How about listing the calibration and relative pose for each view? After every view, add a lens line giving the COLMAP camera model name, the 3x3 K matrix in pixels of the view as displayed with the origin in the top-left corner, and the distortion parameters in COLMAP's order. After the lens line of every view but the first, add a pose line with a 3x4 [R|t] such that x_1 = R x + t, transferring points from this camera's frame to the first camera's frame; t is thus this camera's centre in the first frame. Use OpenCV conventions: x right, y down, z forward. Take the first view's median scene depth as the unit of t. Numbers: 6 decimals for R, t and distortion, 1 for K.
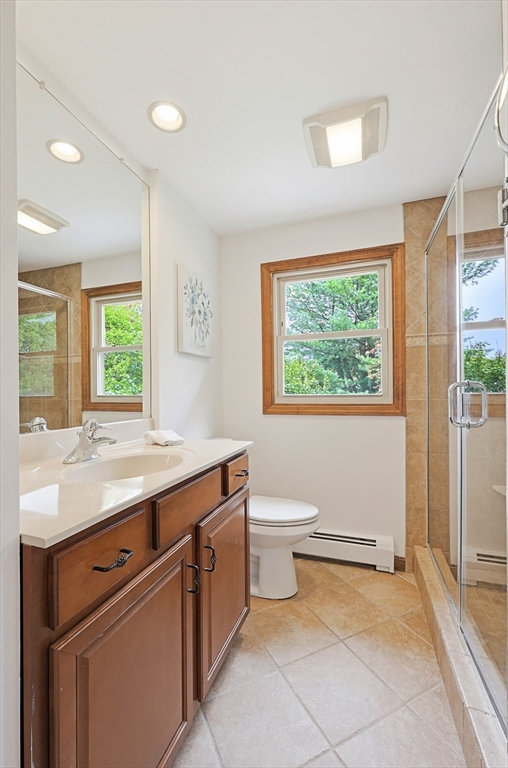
lens RADIAL K [[331.8, 0, 253.0], [0, 331.8, 390.9], [0, 0, 1]] dist [-0.003895, -0.000496]
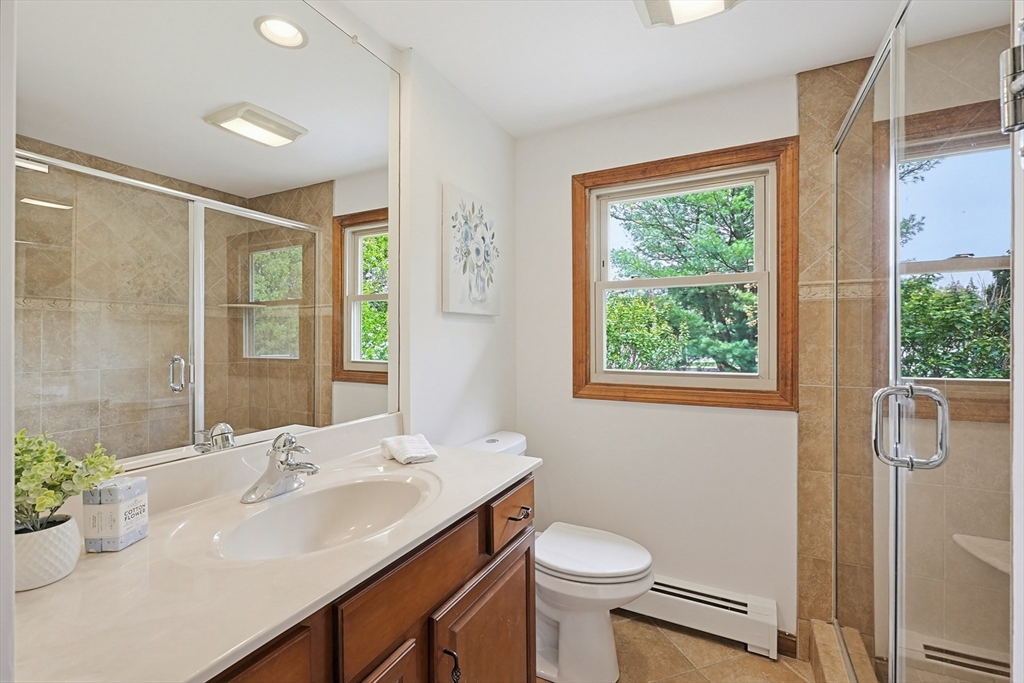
lens RADIAL K [[446.9, 0, 525.7], [0, 446.9, 335.6], [0, 0, 1]] dist [0.000085, 0.000368]
pose [[0.991716, 0.008294, -0.128179, 0.055309], [-0.008520, 0.999963, -0.001212, -0.061050], [0.128164, 0.002294, 0.991750, 0.092800]]
